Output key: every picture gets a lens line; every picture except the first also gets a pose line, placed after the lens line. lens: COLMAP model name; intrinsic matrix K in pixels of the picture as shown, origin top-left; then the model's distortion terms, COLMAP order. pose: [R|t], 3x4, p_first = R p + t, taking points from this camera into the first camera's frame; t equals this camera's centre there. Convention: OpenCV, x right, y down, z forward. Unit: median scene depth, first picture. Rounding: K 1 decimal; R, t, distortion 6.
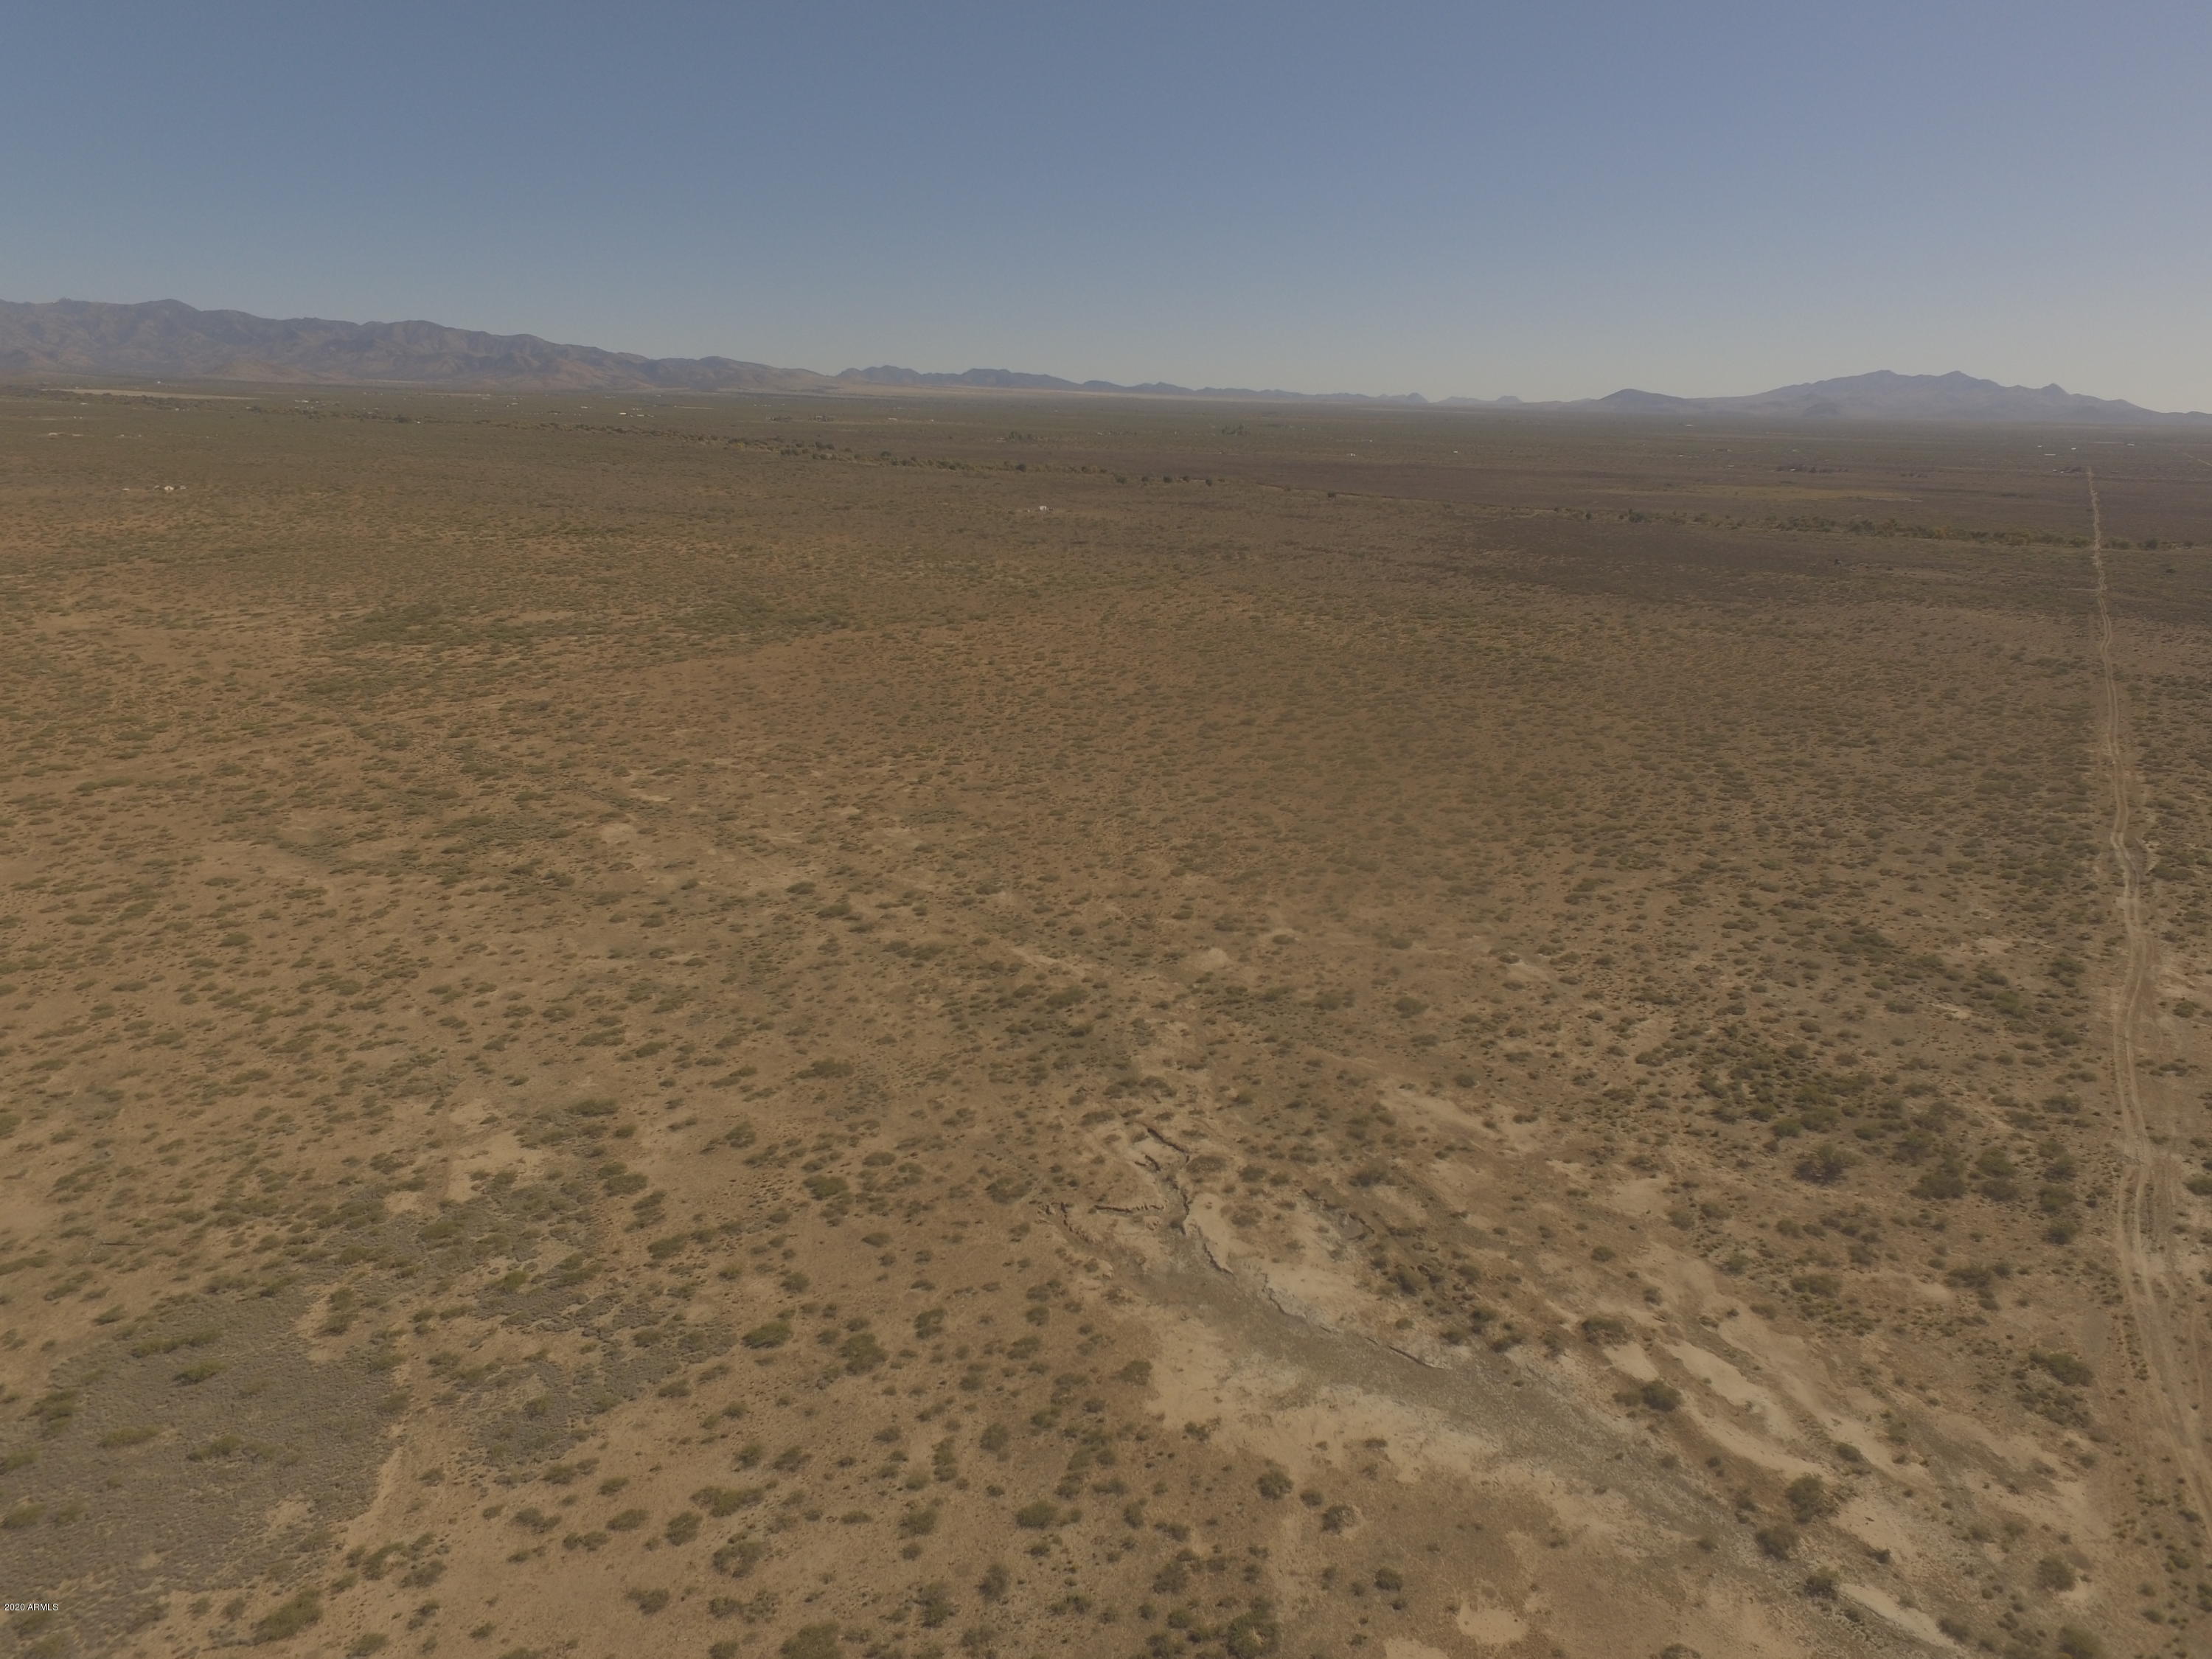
lens RADIAL K [[1291.6, 0, 1100.5], [0, 1291.6, 830.7], [0, 0, 1]] dist [-0.012410, 0.014545]
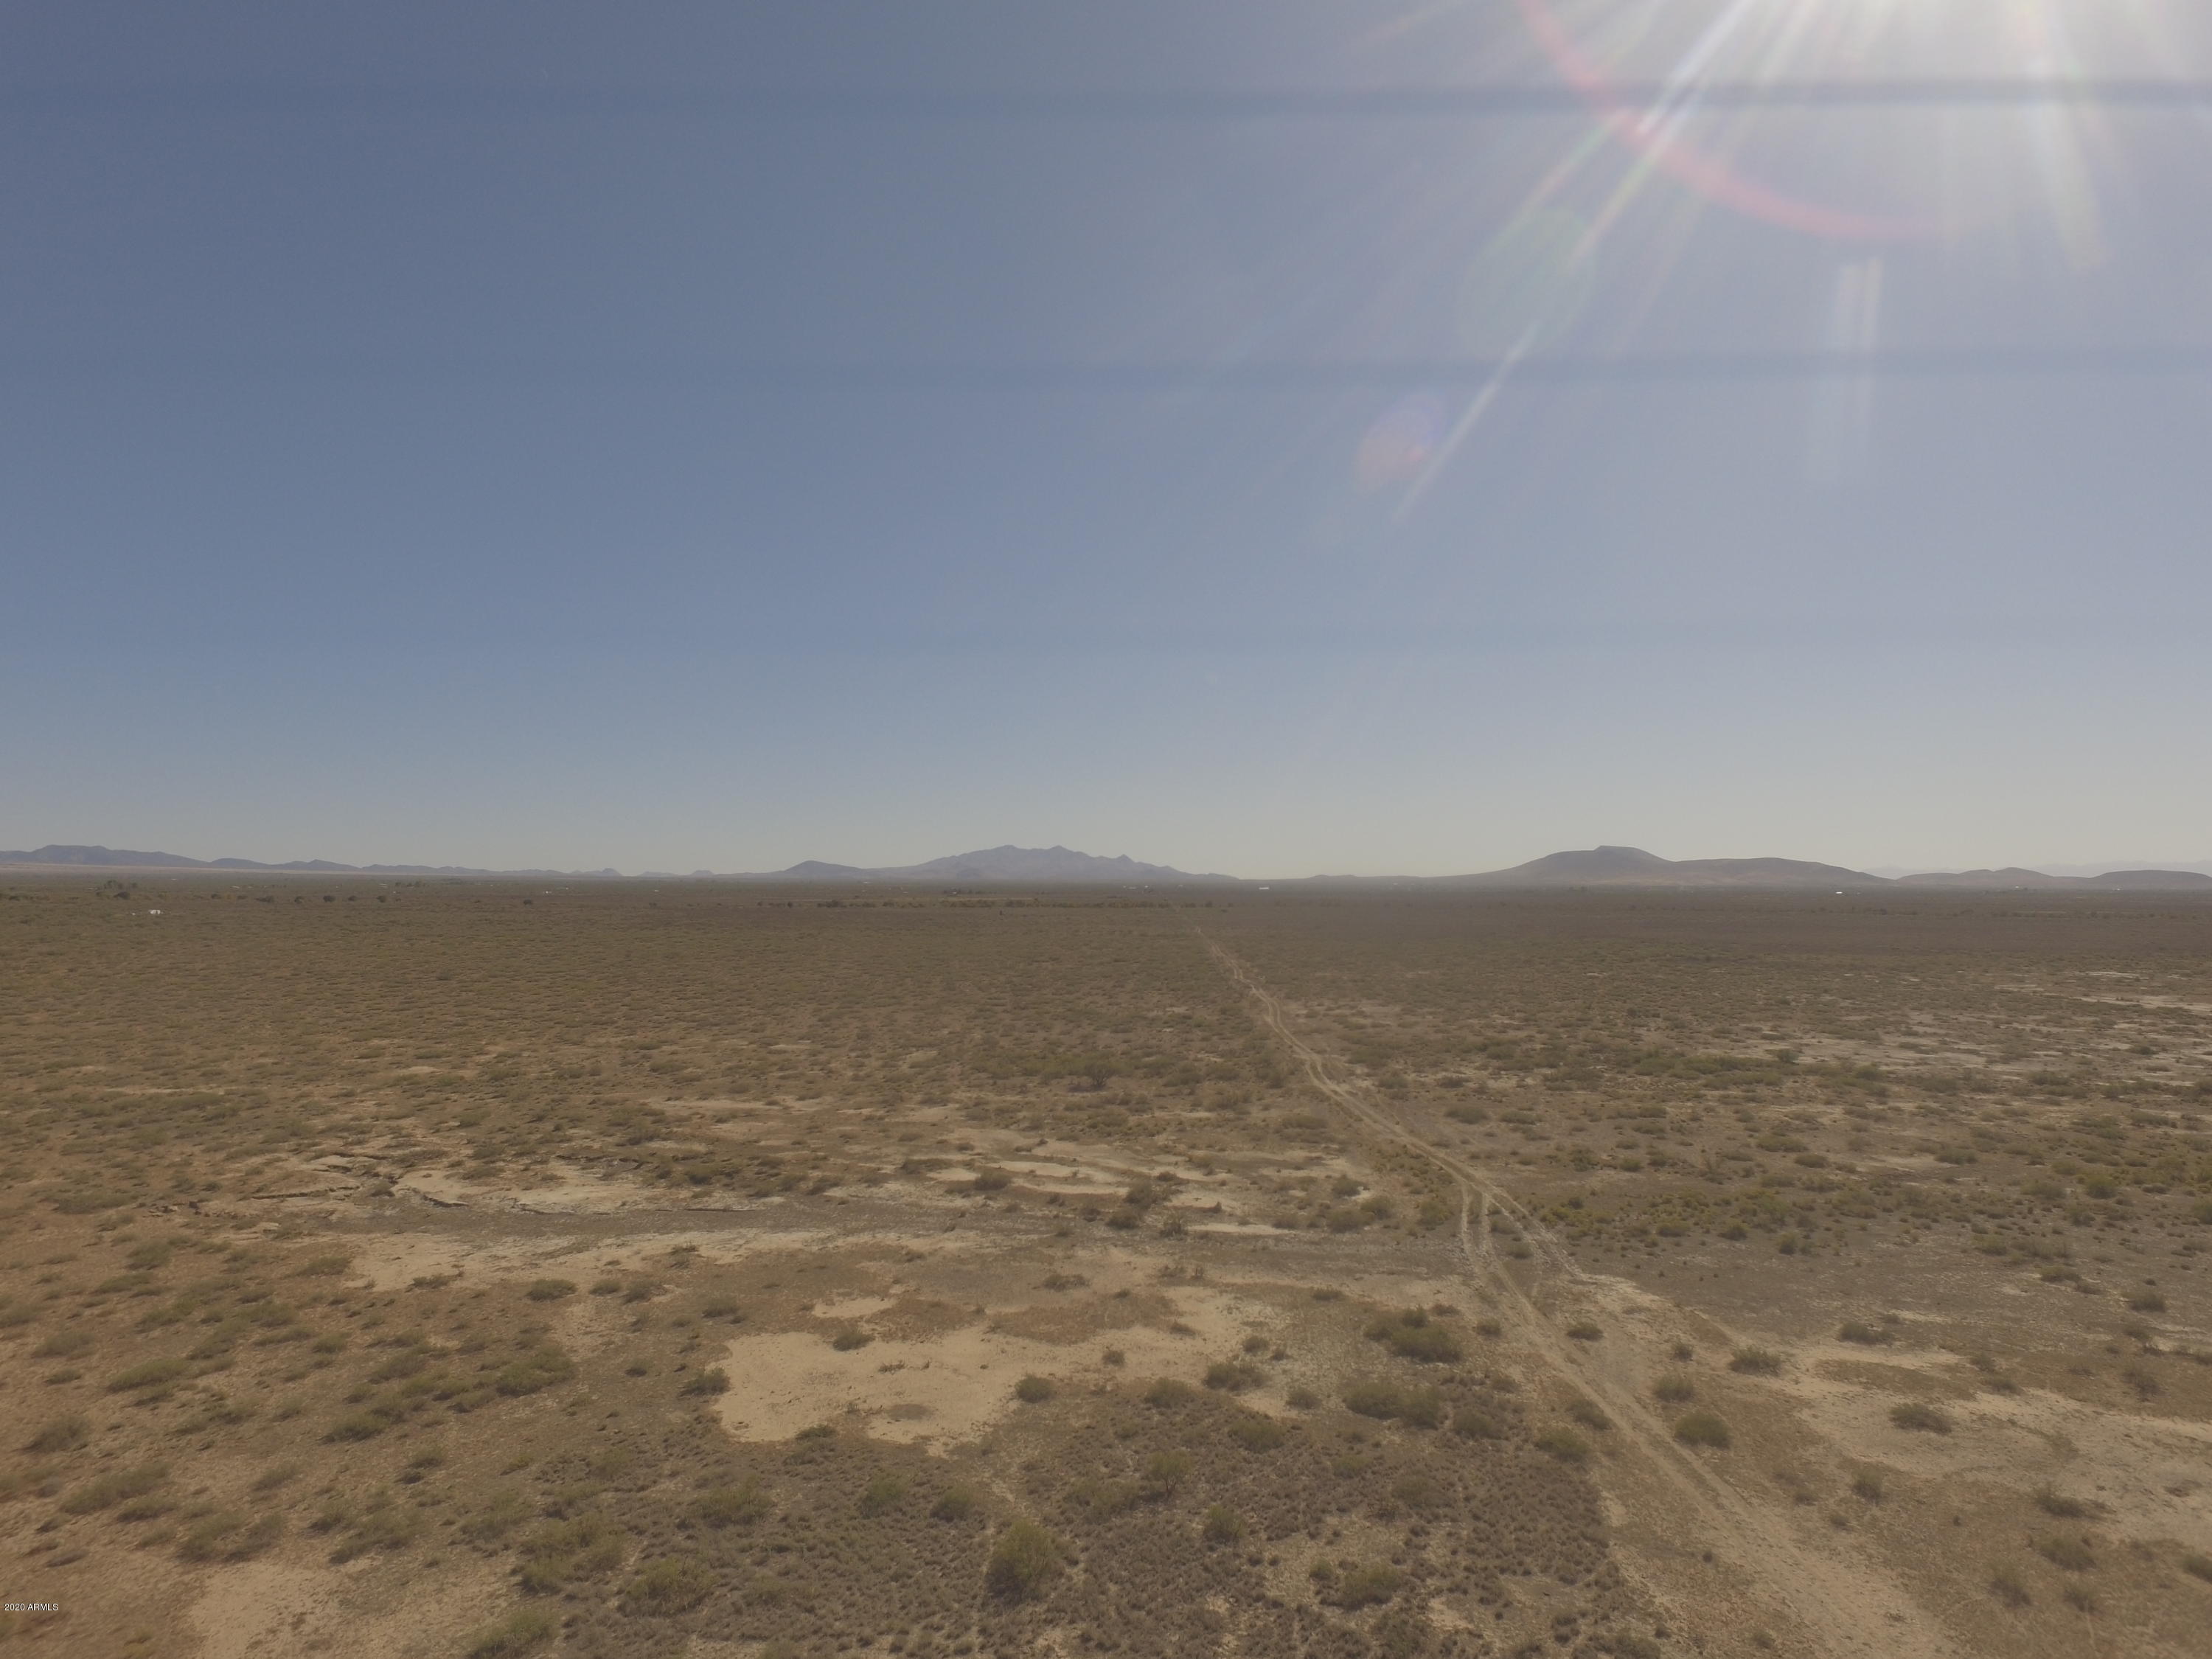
lens RADIAL K [[1291.6, 0, 1100.8], [0, 1291.6, 841.7], [0, 0, 1]] dist [-0.012410, 0.014545]
pose [[0.829837, 0.001603, 0.558004, -0.012754], [0.189464, 0.939780, -0.284460, 0.445182], [-0.524856, 0.341777, 0.779560, 0.144576]]
